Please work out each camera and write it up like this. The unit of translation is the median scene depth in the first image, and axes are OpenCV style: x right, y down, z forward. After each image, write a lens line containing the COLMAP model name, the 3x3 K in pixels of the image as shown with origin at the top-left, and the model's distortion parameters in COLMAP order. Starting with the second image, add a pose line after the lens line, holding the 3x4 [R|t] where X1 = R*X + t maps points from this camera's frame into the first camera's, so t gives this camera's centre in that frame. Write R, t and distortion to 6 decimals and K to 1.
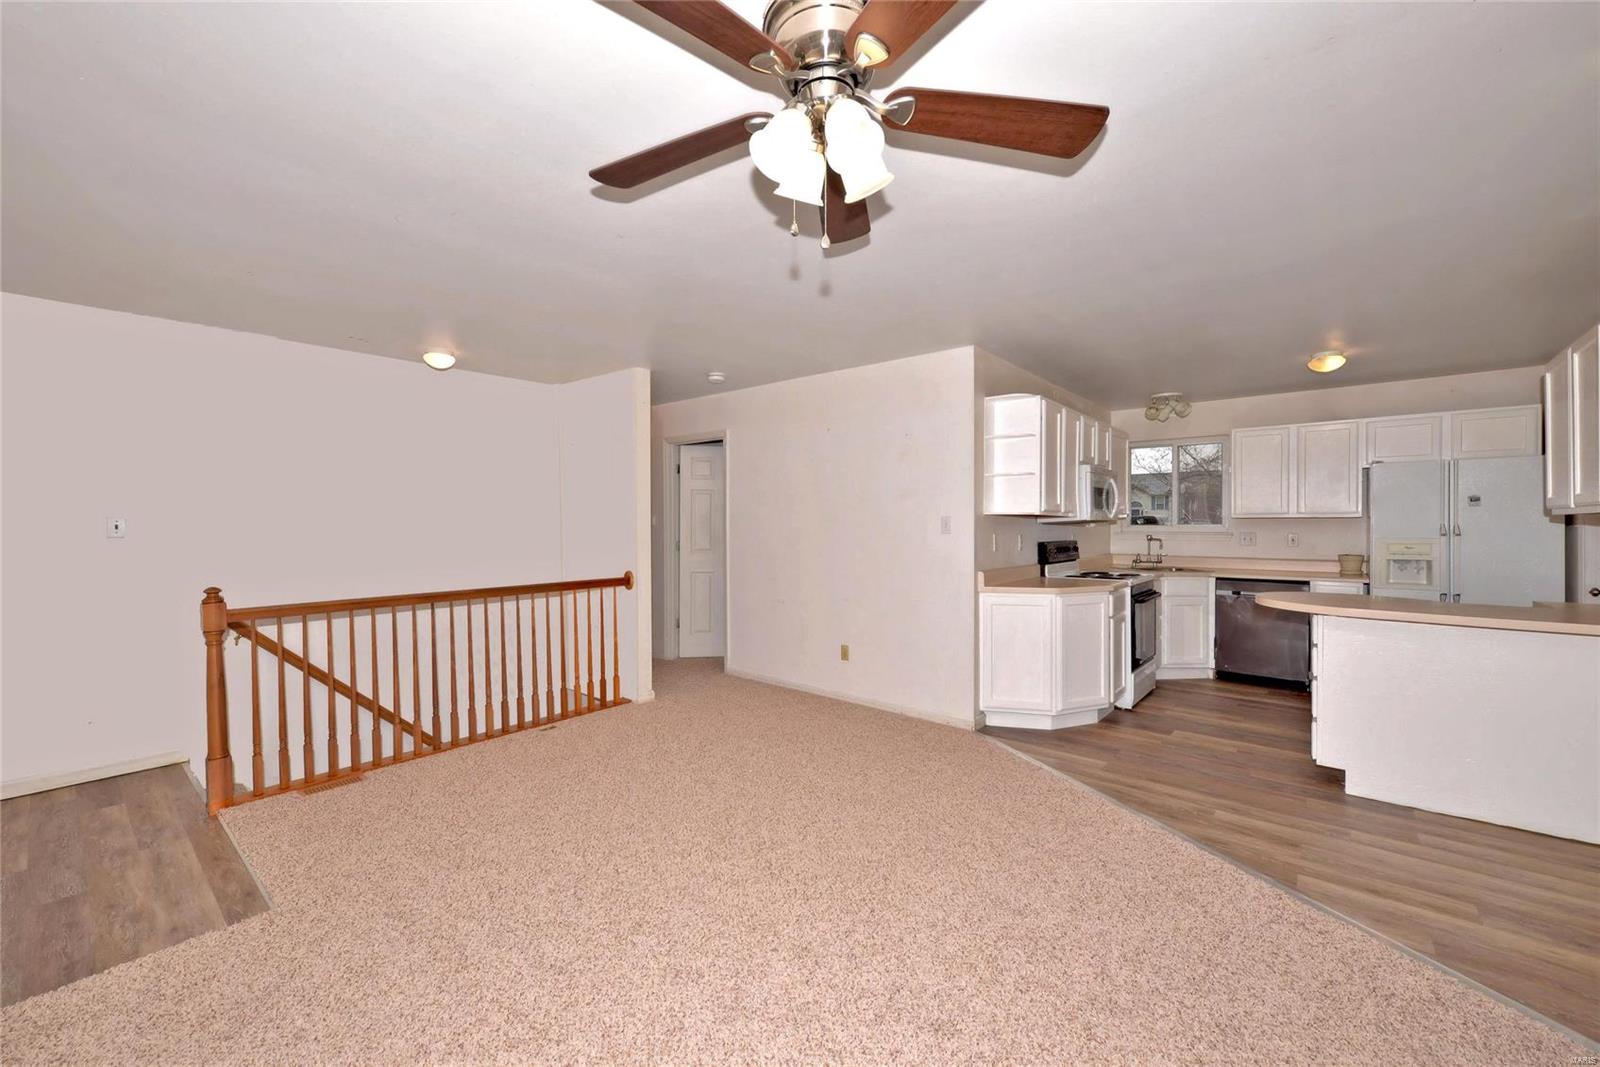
lens RADIAL K [[632.4, 0, 795.7], [0, 632.4, 527.3], [0, 0, 1]] dist [-0.000660, 0.000343]
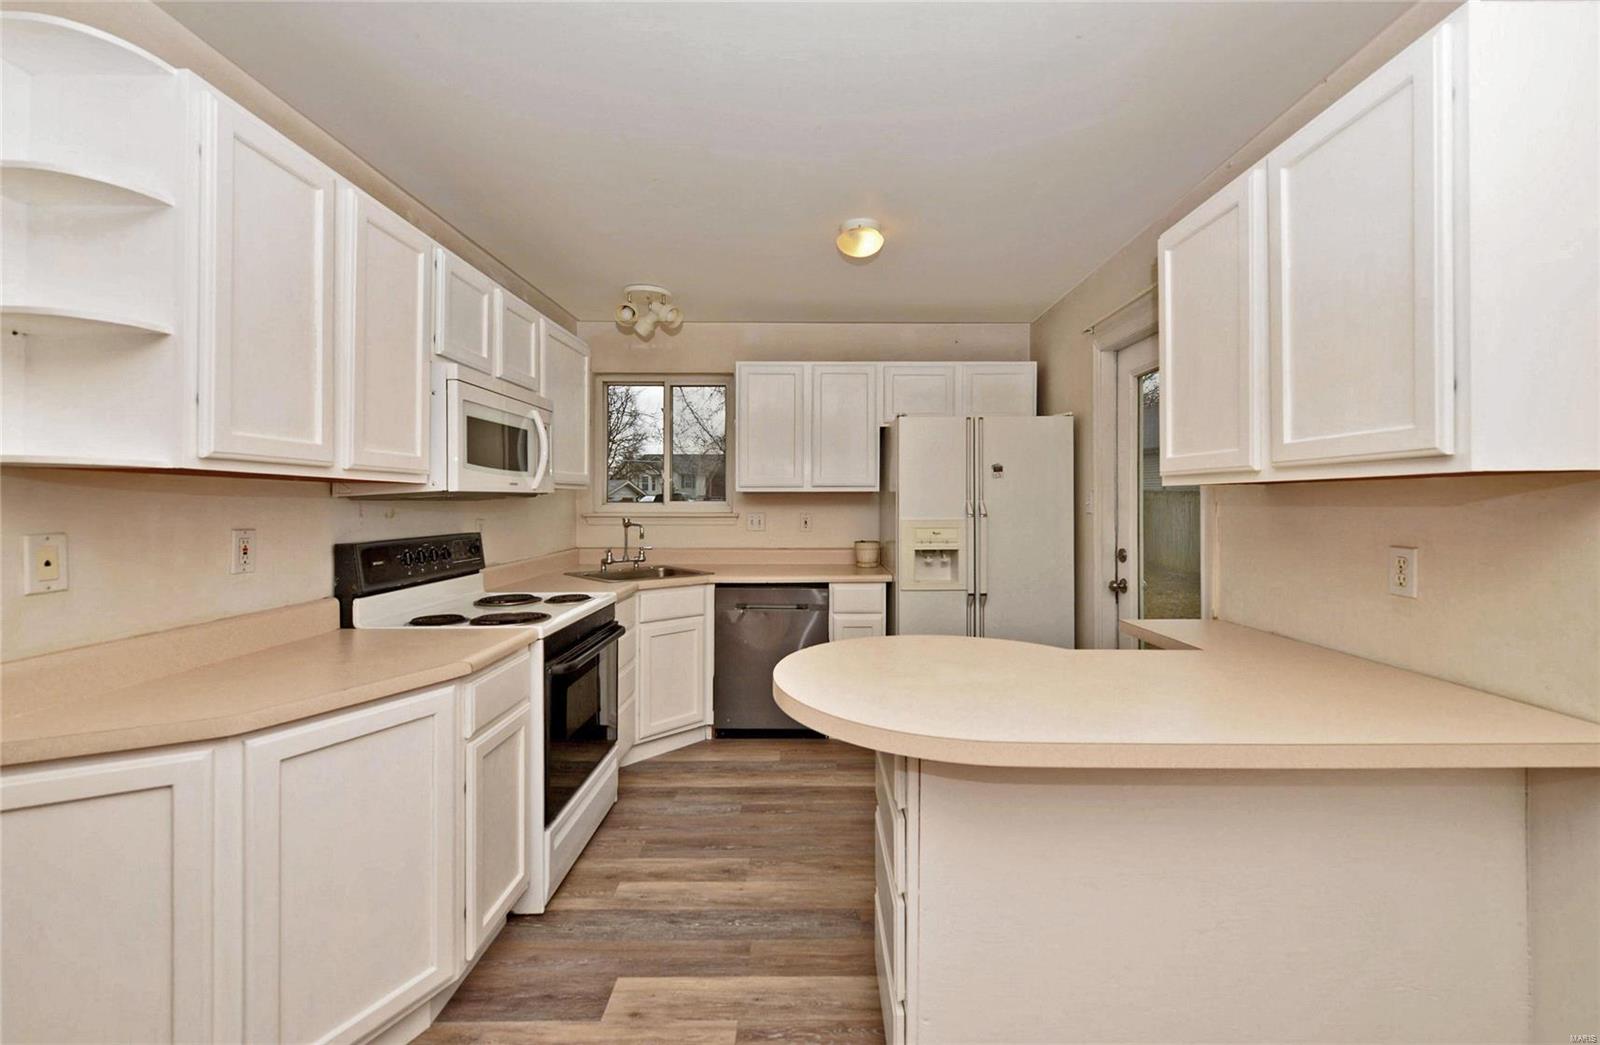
lens RADIAL K [[657.6, 0, 806.5], [0, 657.6, 499.9], [0, 0, 1]] dist [0.001132, 0.000011]
pose [[0.765113, 0.003589, 0.643886, 0.371997], [0.000914, 0.999977, -0.006661, -0.001786], [-0.643895, 0.005685, 0.765092, 0.521064]]
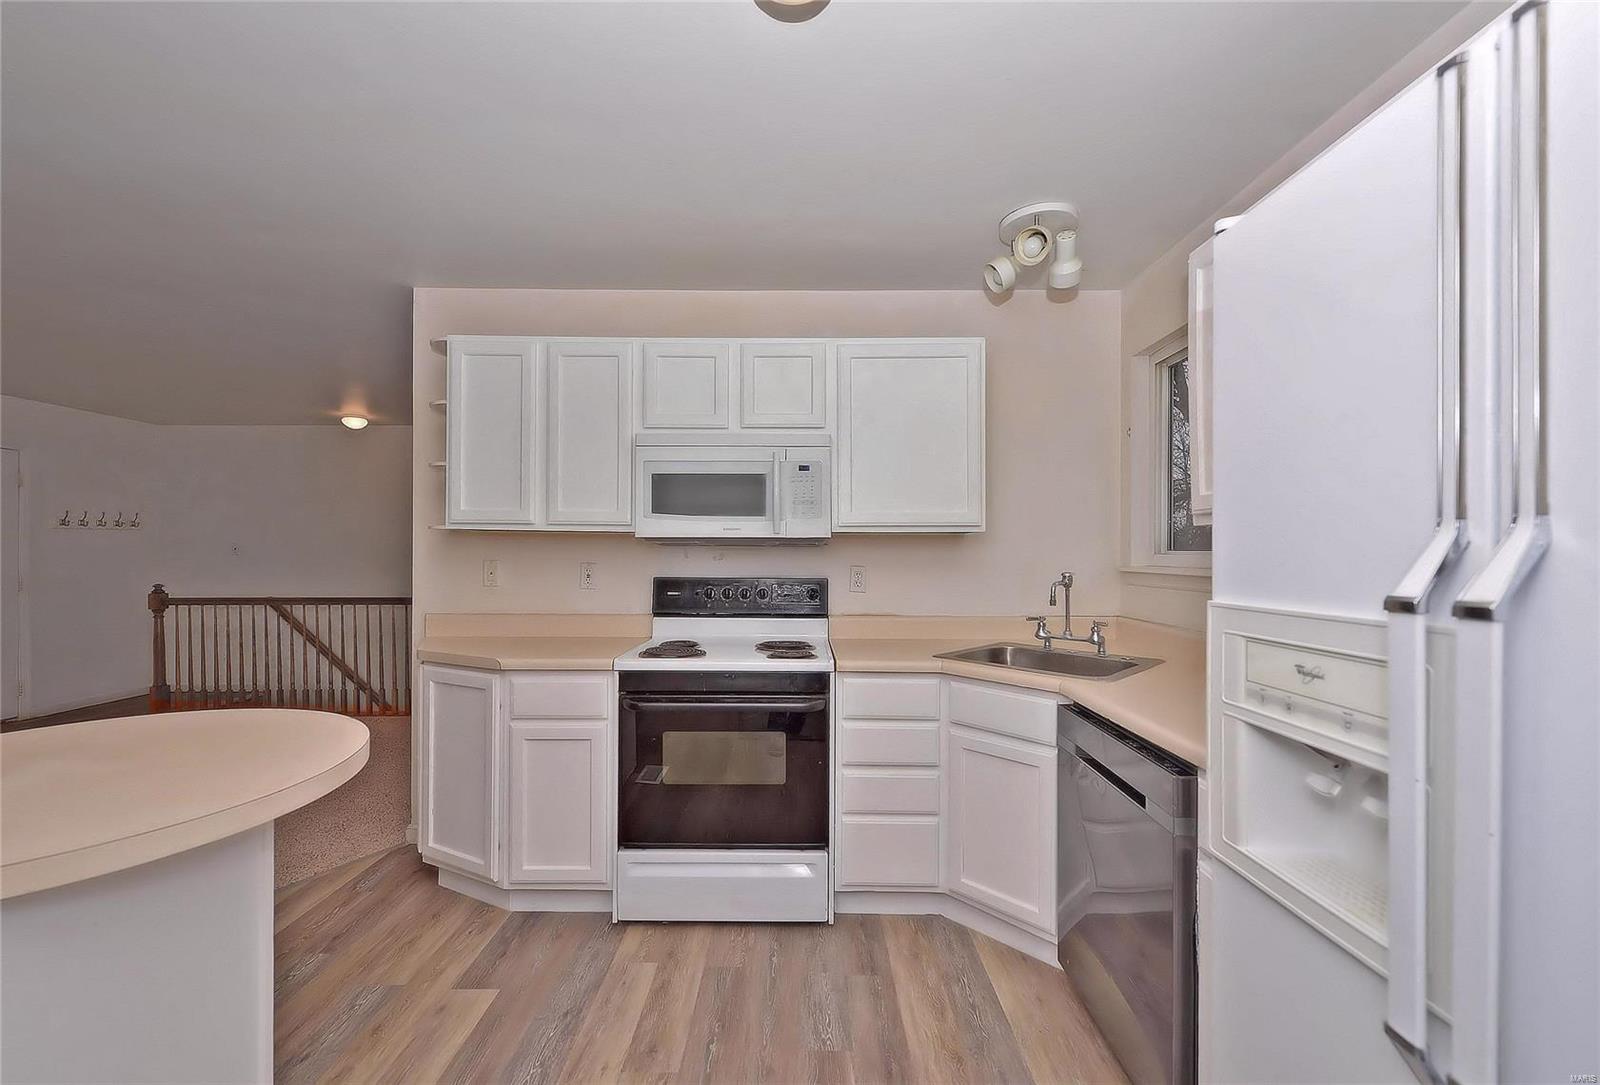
lens RADIAL K [[639.8, 0, 802.4], [0, 639.8, 544.5], [0, 0, 1]] dist [0.011988, 0.000103]
pose [[0.649814, 0.009983, -0.760028, 1.026509], [-0.004807, 0.999948, 0.009024, -0.025261], [0.760078, -0.002210, 0.649828, 0.779314]]
